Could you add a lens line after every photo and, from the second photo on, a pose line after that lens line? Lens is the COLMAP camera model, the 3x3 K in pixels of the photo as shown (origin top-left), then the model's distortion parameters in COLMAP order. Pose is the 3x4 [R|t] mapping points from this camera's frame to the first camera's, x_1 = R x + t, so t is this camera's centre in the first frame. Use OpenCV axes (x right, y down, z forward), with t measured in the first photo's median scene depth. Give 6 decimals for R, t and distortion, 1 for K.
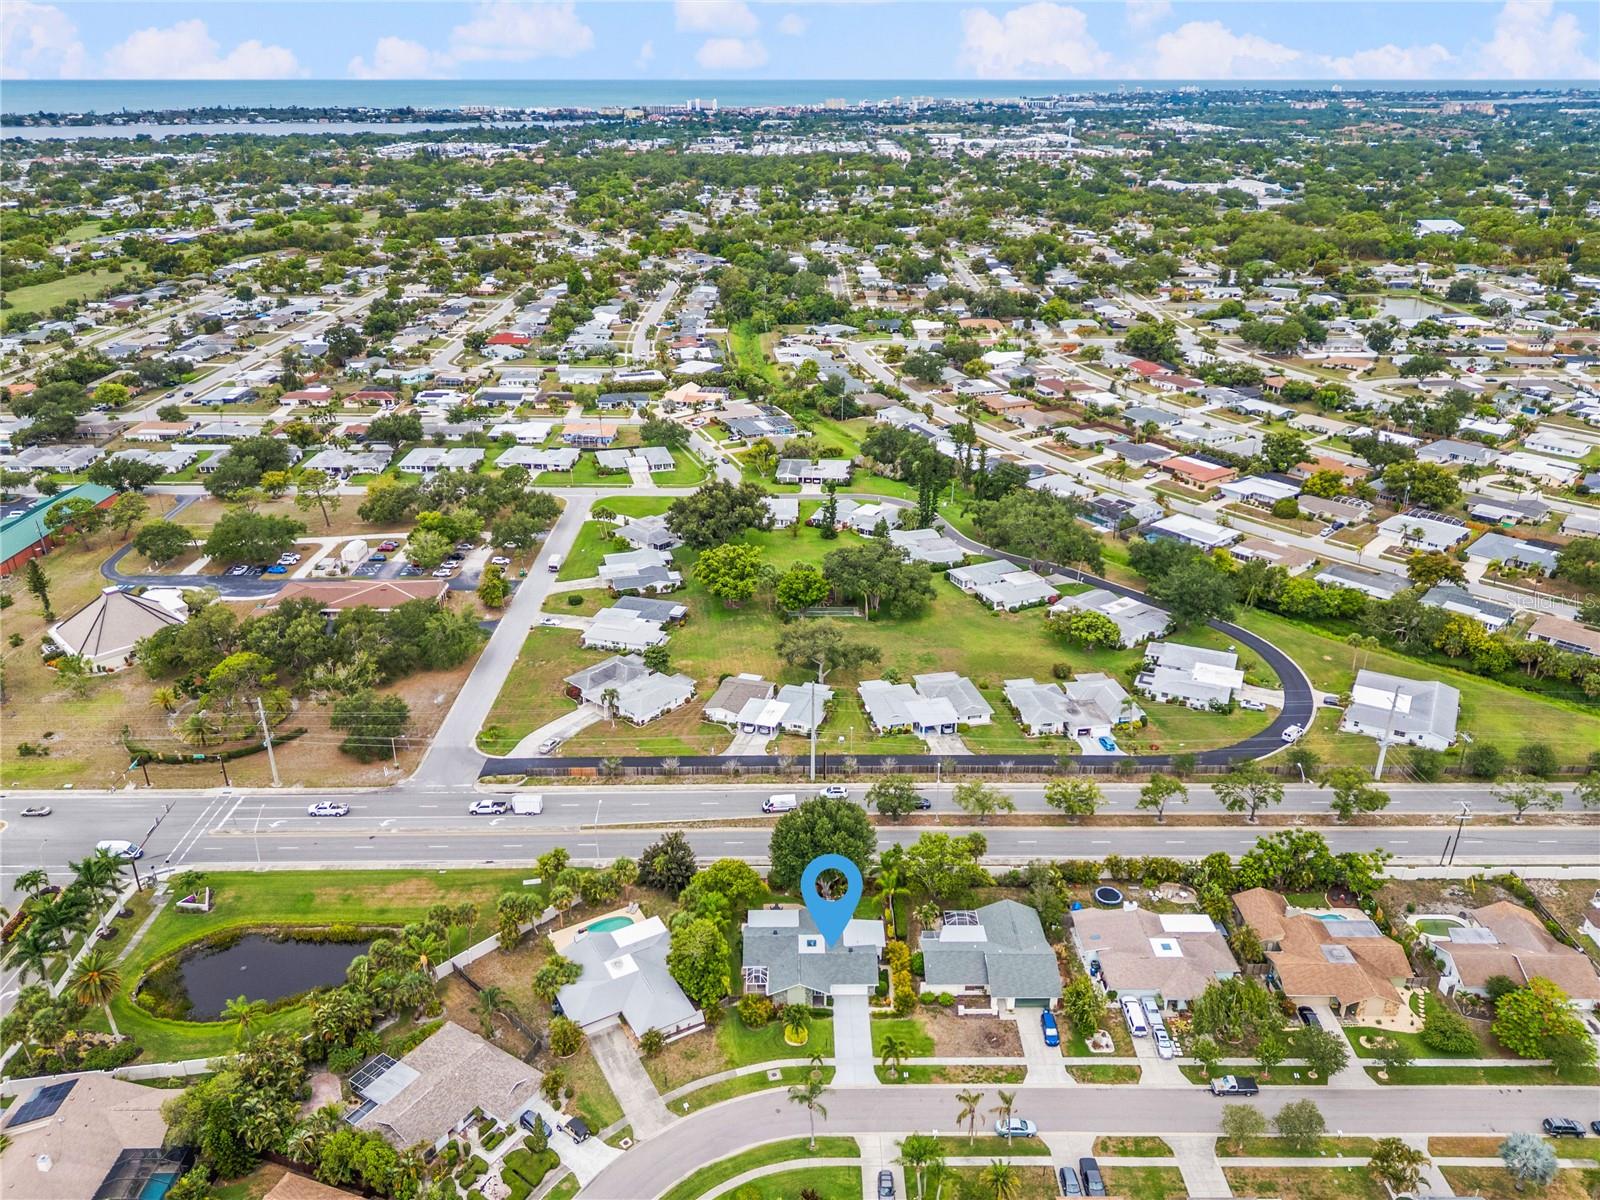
lens RADIAL K [[1152.5, 0, 804.7], [0, 1152.5, 580.5], [0, 0, 1]] dist [0.073267, -0.078412]
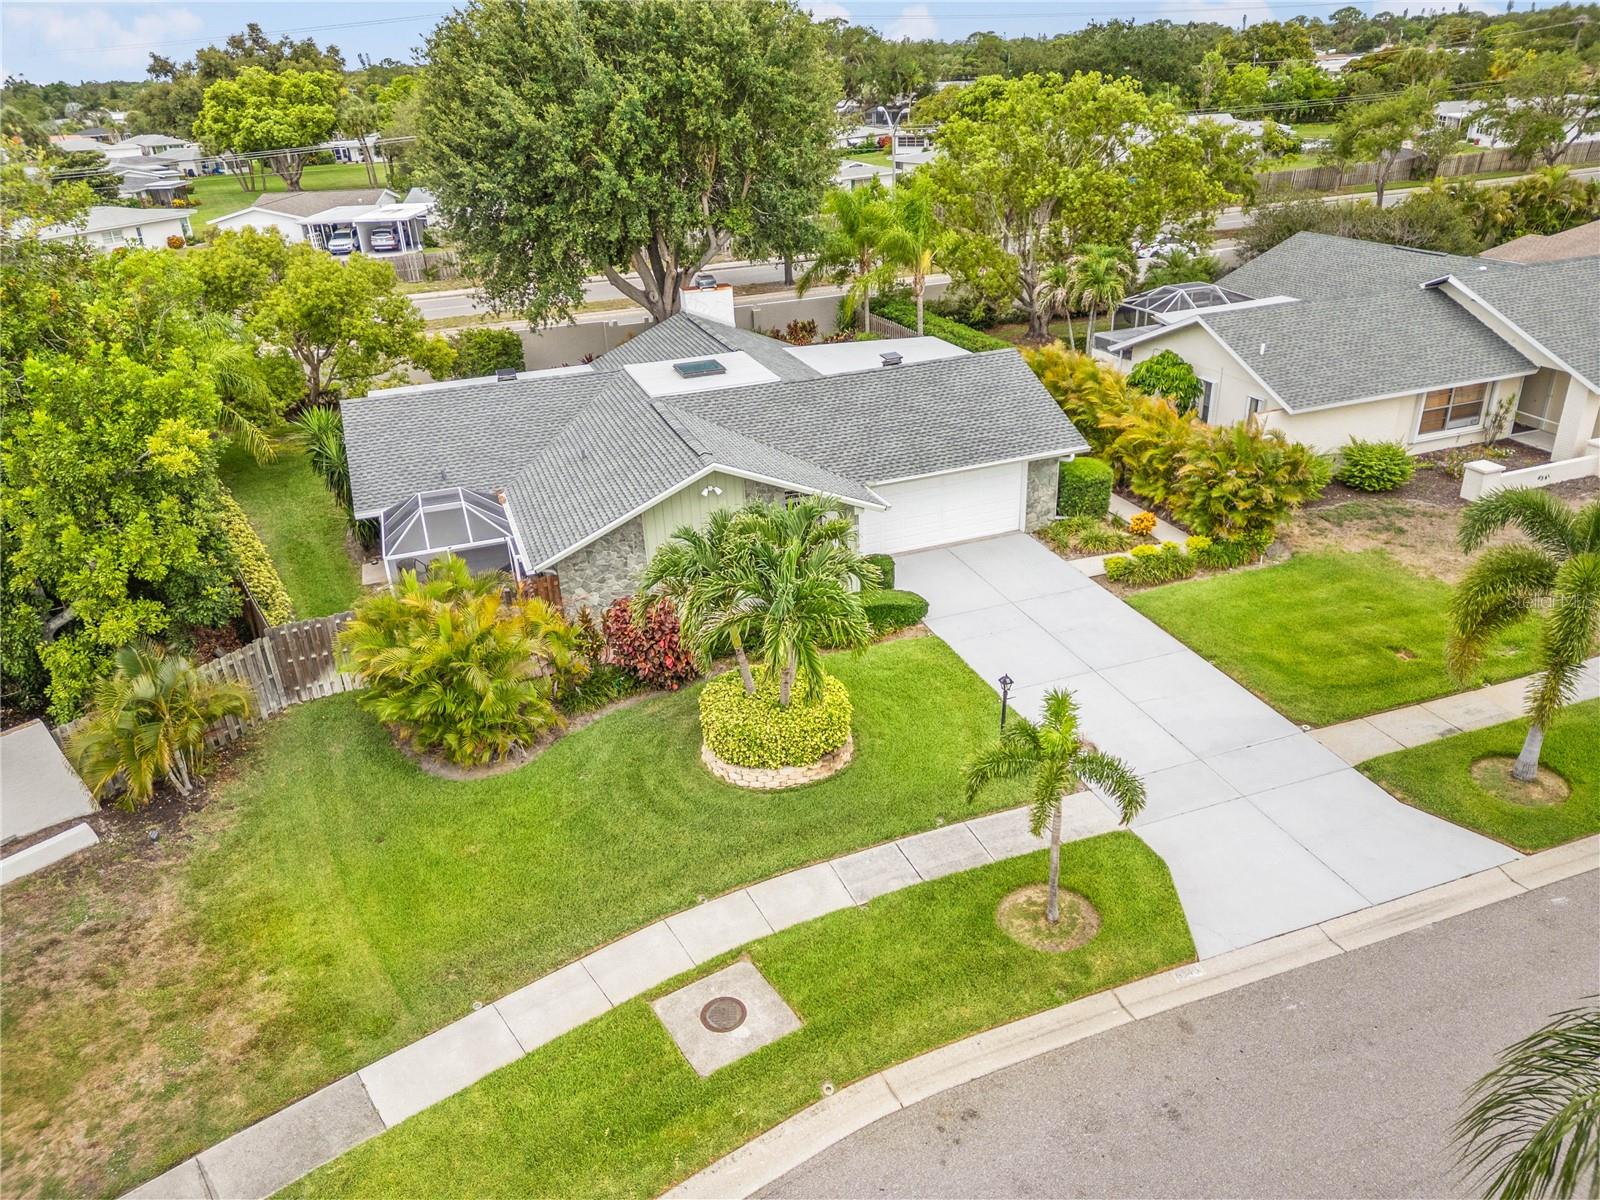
lens RADIAL K [[1117.2, 0, 800.0], [0, 1117.2, 600.0], [0, 0, 1]] dist [0.089604, -0.067626]
pose [[0.941971, -0.175327, 0.286271, -0.027186], [0.160259, 0.984188, 0.075435, 0.233722], [-0.294971, -0.025180, 0.955175, 0.553537]]
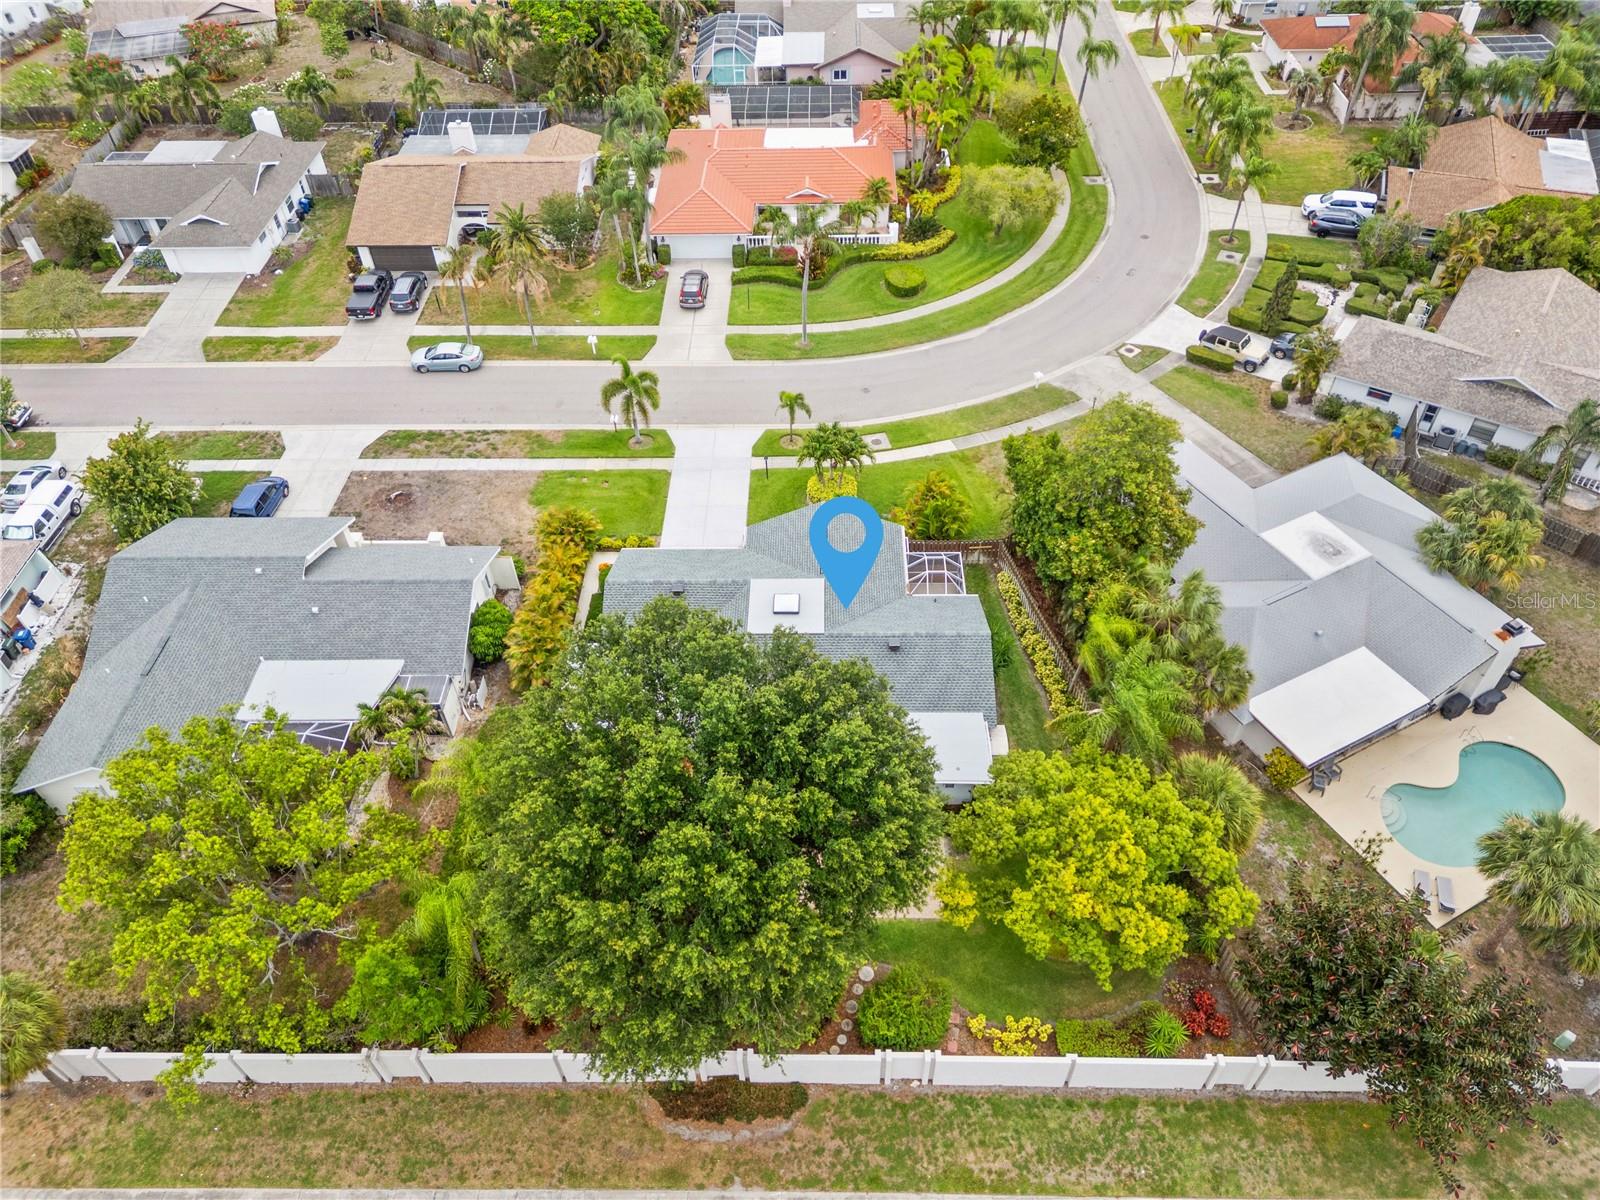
lens RADIAL K [[1152.5, 0, 804.7], [0, 1152.5, 580.5], [0, 0, 1]] dist [0.073267, -0.078412]
pose [[-0.999500, 0.000315, 0.031623, -0.006488], [0.029244, 0.389818, 0.920428, -0.002449], [-0.012037, 0.920892, -0.389632, 0.773022]]
